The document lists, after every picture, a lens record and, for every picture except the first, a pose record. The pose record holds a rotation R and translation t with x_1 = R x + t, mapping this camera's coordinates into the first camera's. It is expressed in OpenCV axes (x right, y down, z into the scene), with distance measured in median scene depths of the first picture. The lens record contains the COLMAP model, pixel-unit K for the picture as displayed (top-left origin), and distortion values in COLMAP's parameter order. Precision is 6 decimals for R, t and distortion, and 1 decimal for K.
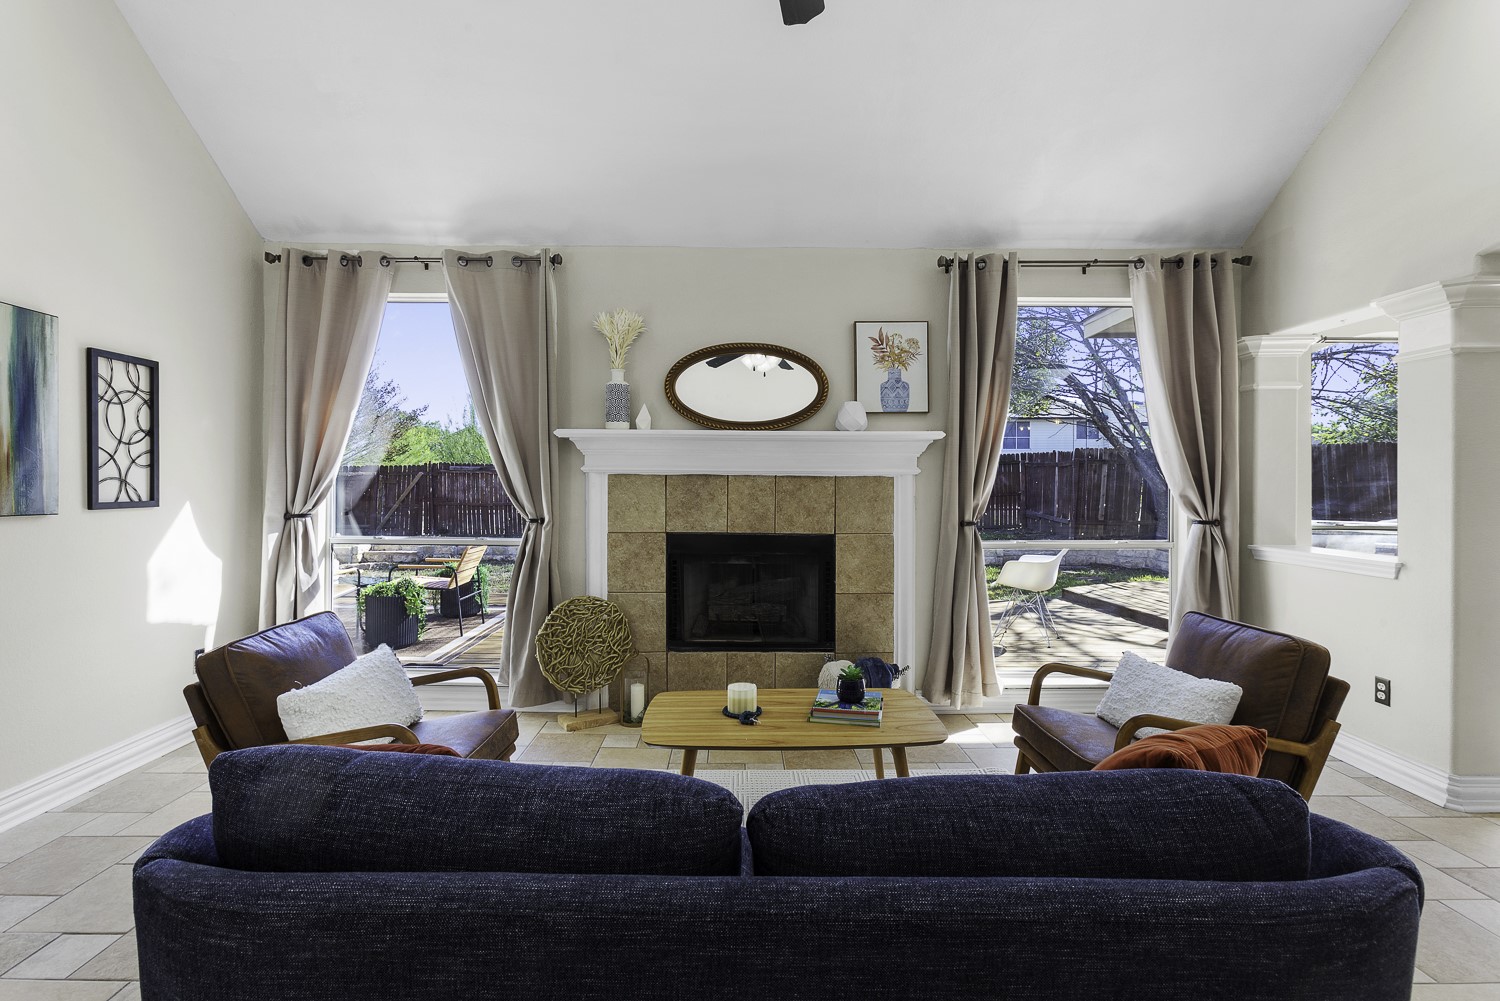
lens RADIAL K [[681.5, 0, 748.7], [0, 681.5, 484.2], [0, 0, 1]] dist [-0.001122, 0.000351]
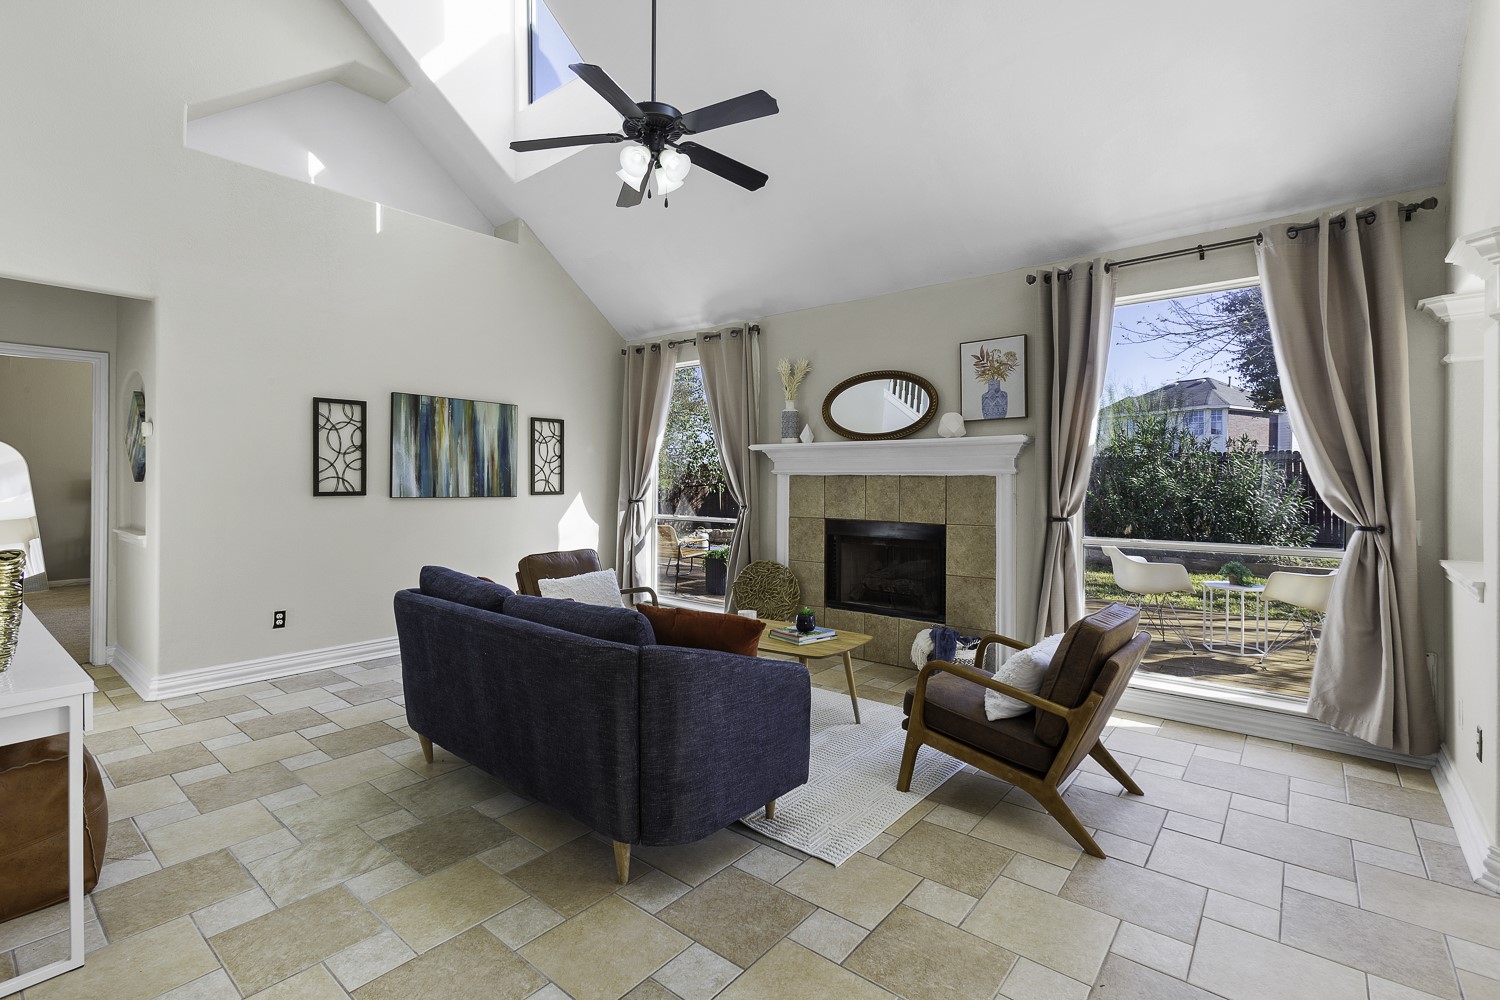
lens RADIAL K [[683.7, 0, 747.3], [0, 683.7, 476.4], [0, 0, 1]] dist [0.020098, 0.000135]
pose [[0.773226, -0.005607, -0.634106, 0.627073], [0.002727, 0.999981, -0.005517, -0.004947], [0.634125, 0.002537, 0.773226, -0.142505]]
